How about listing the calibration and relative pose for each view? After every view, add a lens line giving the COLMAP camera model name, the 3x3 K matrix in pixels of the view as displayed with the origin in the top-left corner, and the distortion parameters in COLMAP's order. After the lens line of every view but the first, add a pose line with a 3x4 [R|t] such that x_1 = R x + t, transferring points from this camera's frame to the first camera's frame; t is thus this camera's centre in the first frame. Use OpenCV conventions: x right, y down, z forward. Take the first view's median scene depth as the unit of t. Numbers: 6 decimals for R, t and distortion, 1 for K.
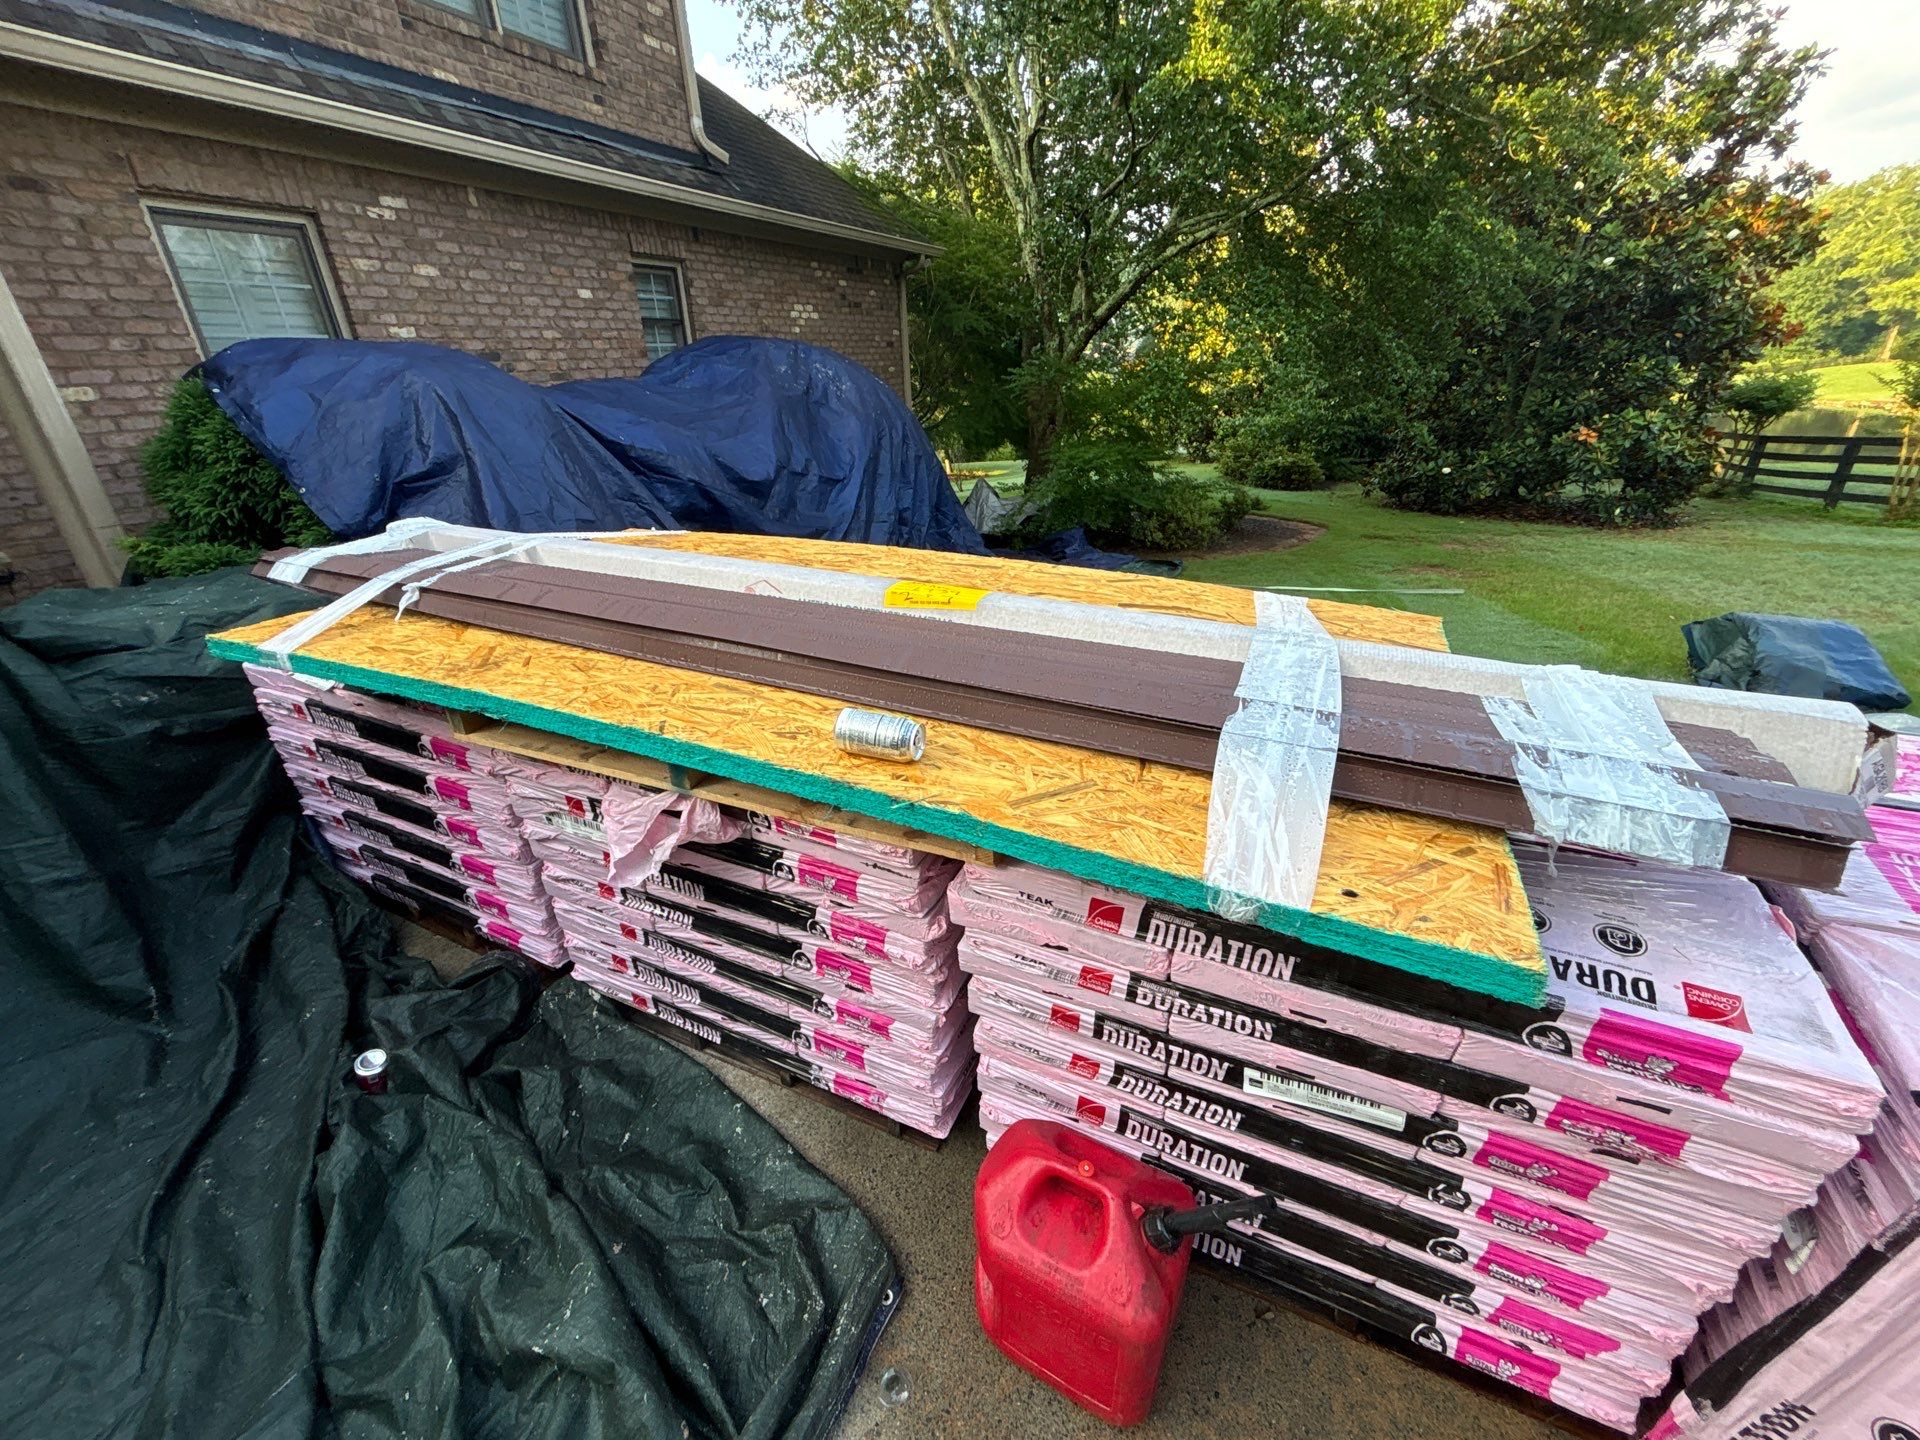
lens RADIAL K [[785.6, 0, 960.0], [0, 785.6, 720.0], [0, 0, 1]] dist [0.002776, 0.000706]
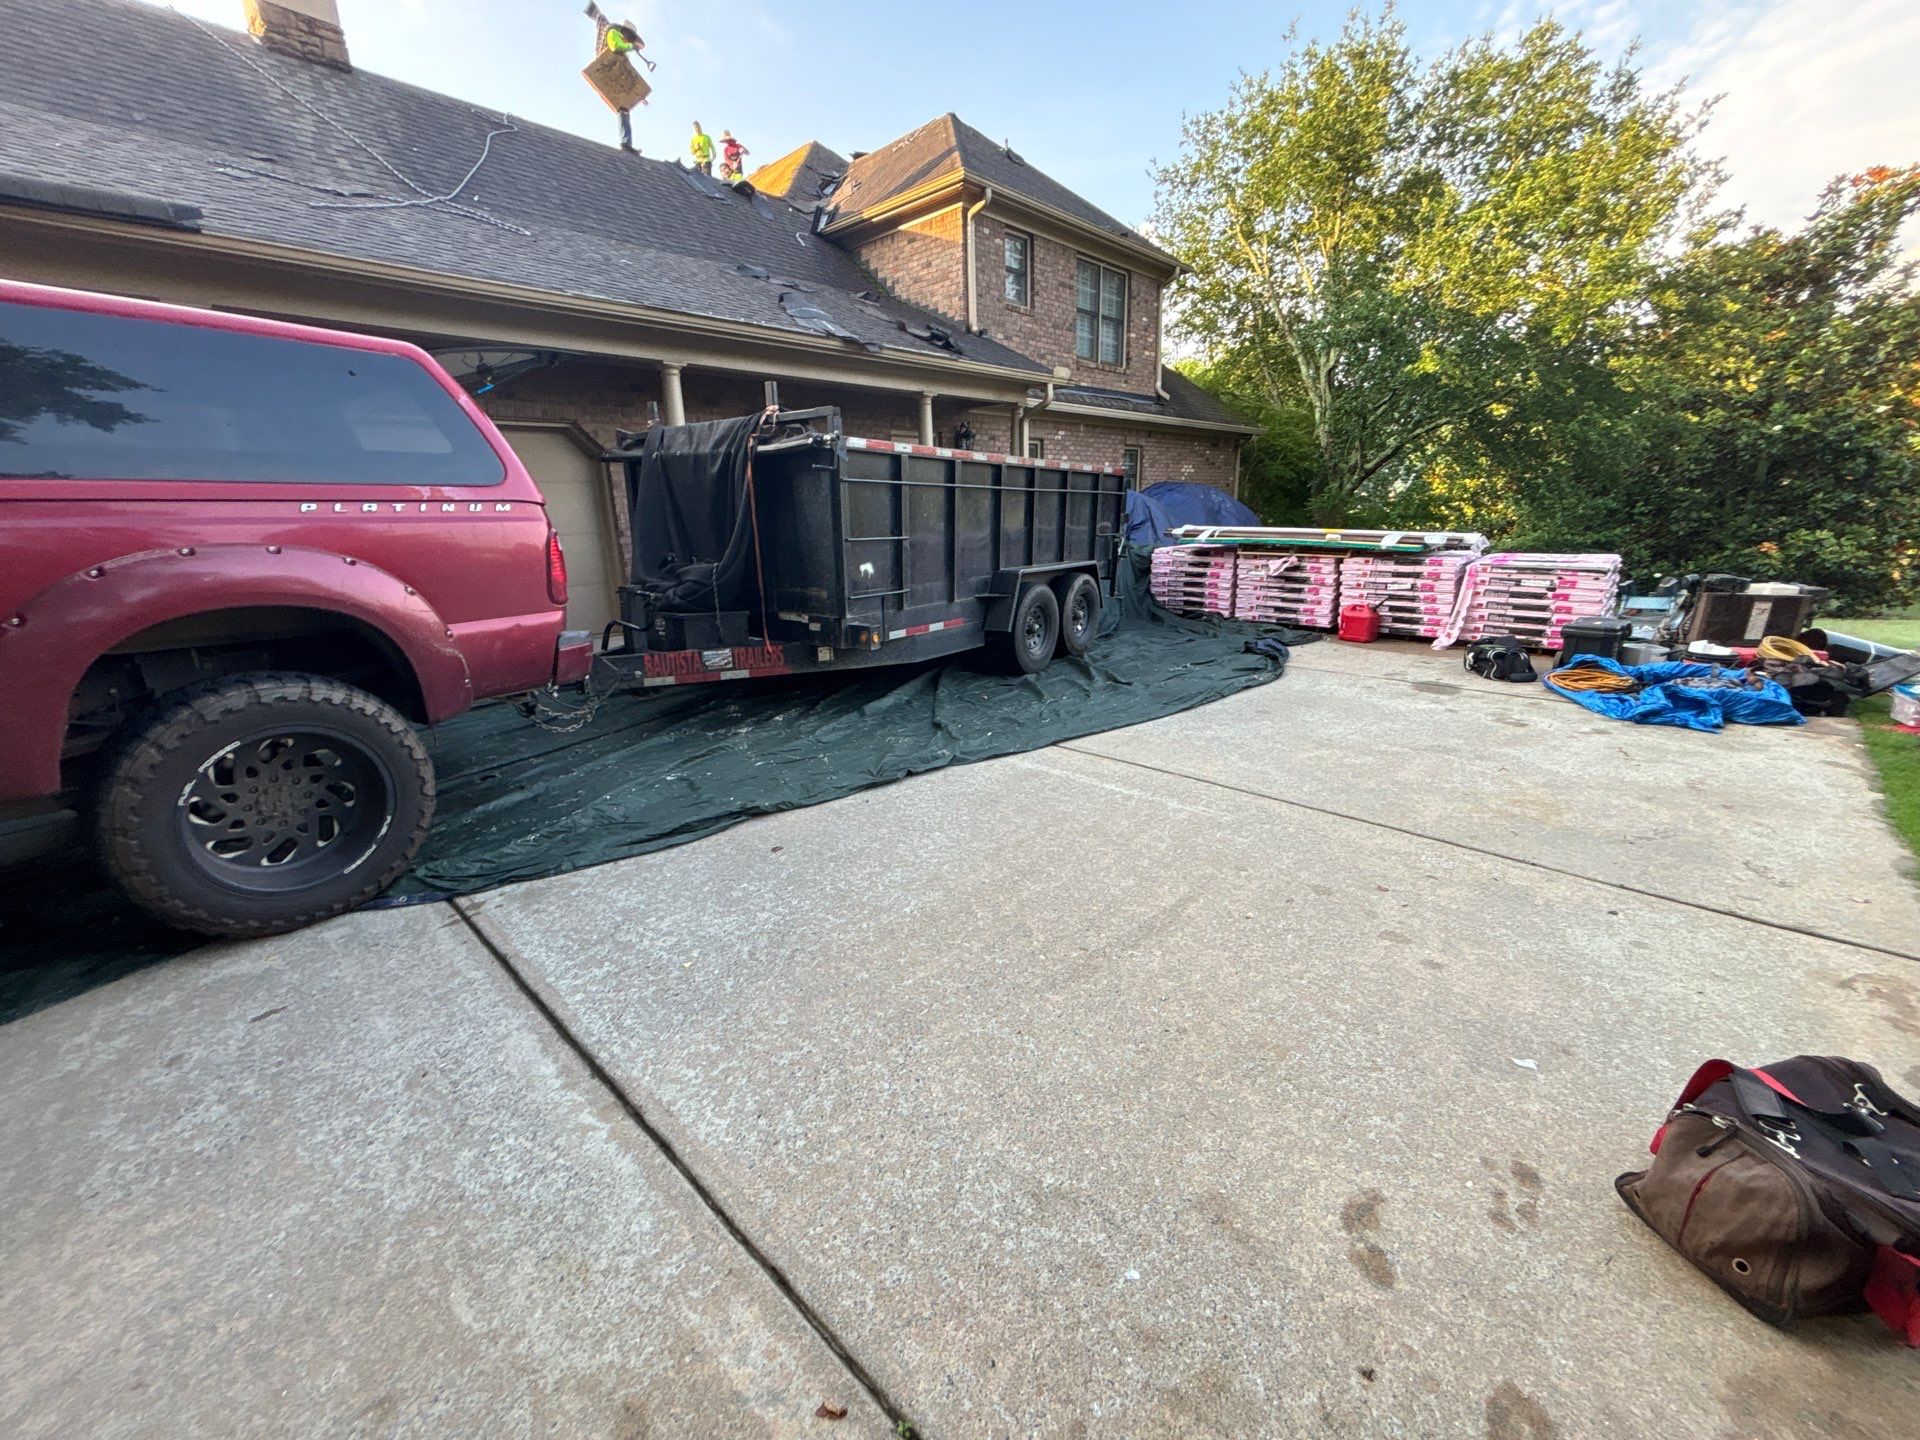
lens RADIAL K [[785.6, 0, 960.0], [0, 785.6, 720.0], [0, 0, 1]] dist [0.002776, 0.000706]
pose [[0.954631, 0.083913, -0.285723, -0.163665], [-0.126869, 0.982650, -0.135291, 0.429056], [0.269413, 0.165403, 0.948714, -0.905860]]
